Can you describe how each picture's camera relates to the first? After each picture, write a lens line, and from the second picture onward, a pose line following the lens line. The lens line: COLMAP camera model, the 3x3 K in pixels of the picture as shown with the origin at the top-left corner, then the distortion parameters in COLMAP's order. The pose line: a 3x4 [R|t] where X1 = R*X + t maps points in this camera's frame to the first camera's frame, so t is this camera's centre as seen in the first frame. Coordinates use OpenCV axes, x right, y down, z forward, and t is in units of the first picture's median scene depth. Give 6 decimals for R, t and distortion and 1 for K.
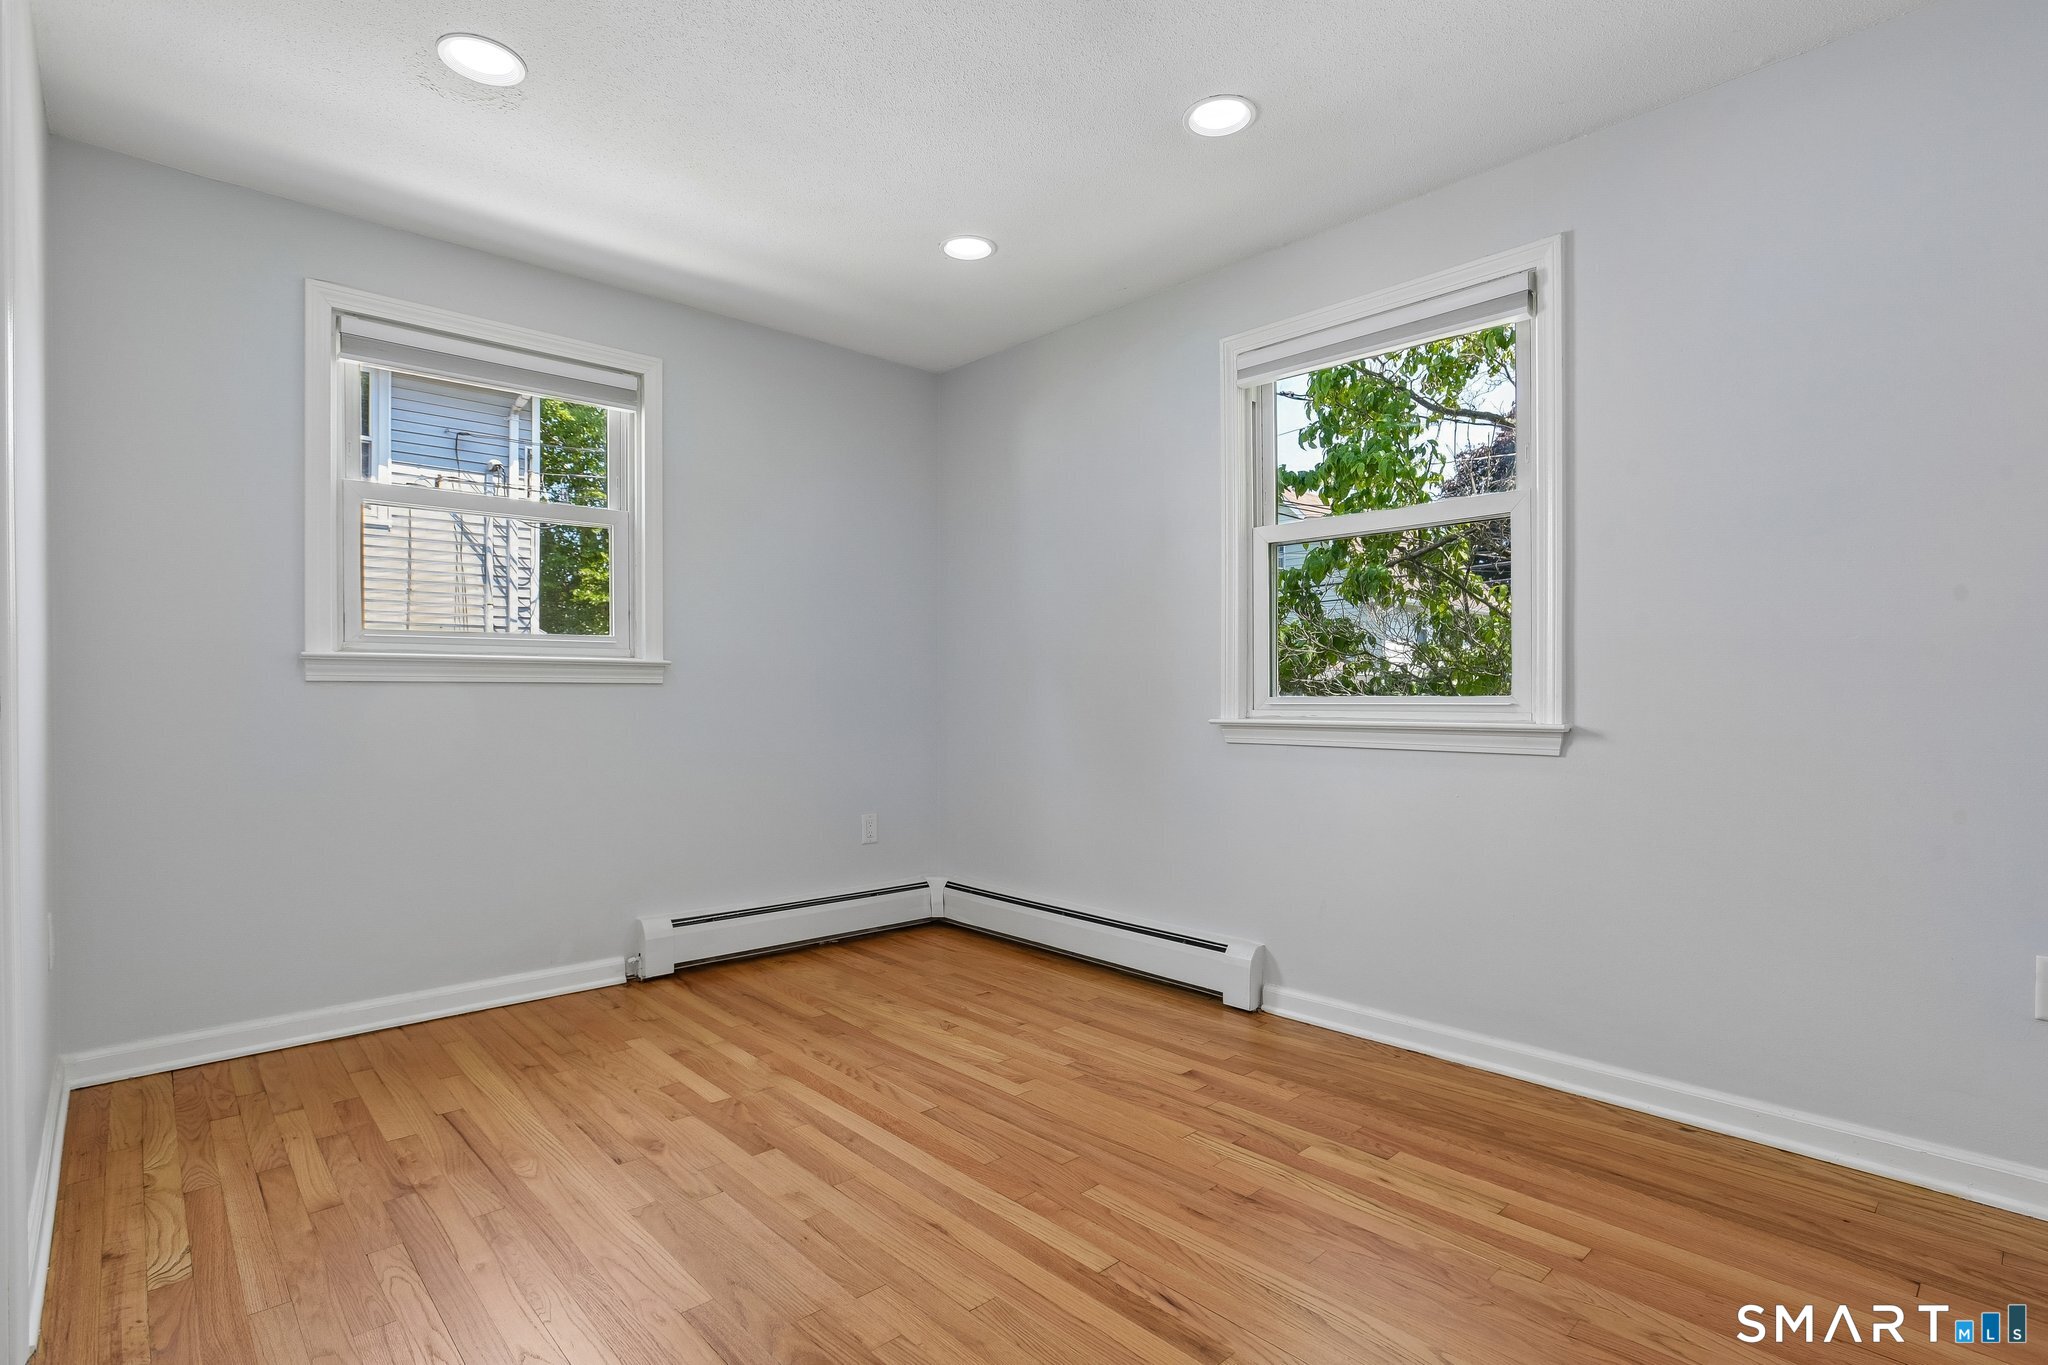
lens RADIAL K [[1002.3, 0, 1024.0], [0, 1002.3, 682.5], [0, 0, 1]] dist [-0.053578, 0.020771]
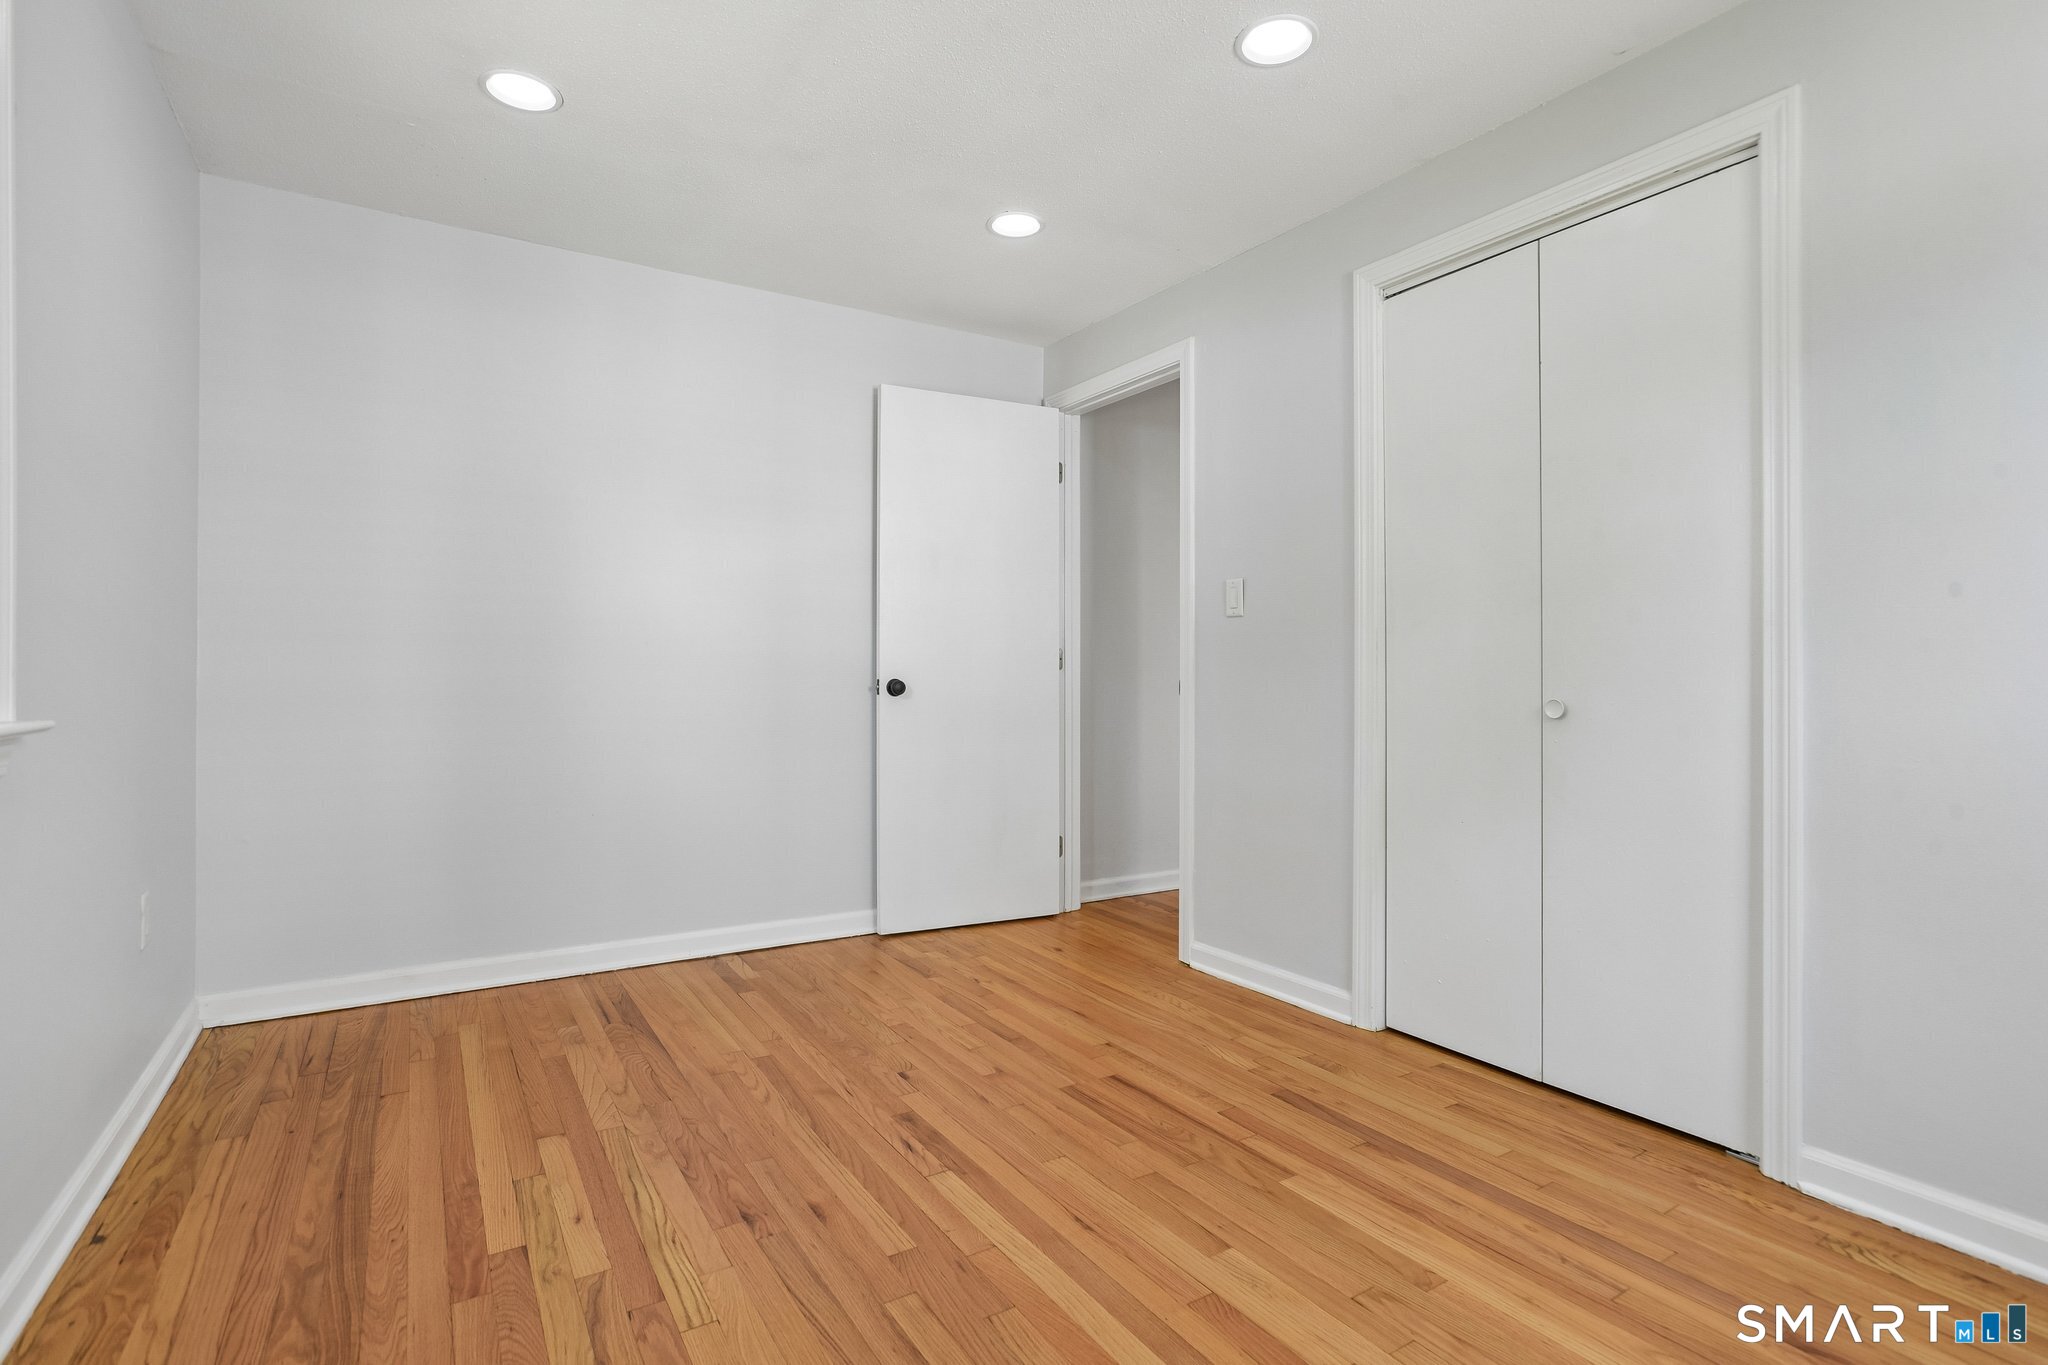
lens RADIAL K [[1002.3, 0, 1024.0], [0, 1002.3, 682.5], [0, 0, 1]] dist [-0.053578, 0.020771]
pose [[-0.983467, -0.003525, 0.181053, -0.194210], [-0.004849, 0.999965, -0.006870, 0.030171], [-0.181022, -0.007634, -0.983449, 1.891355]]
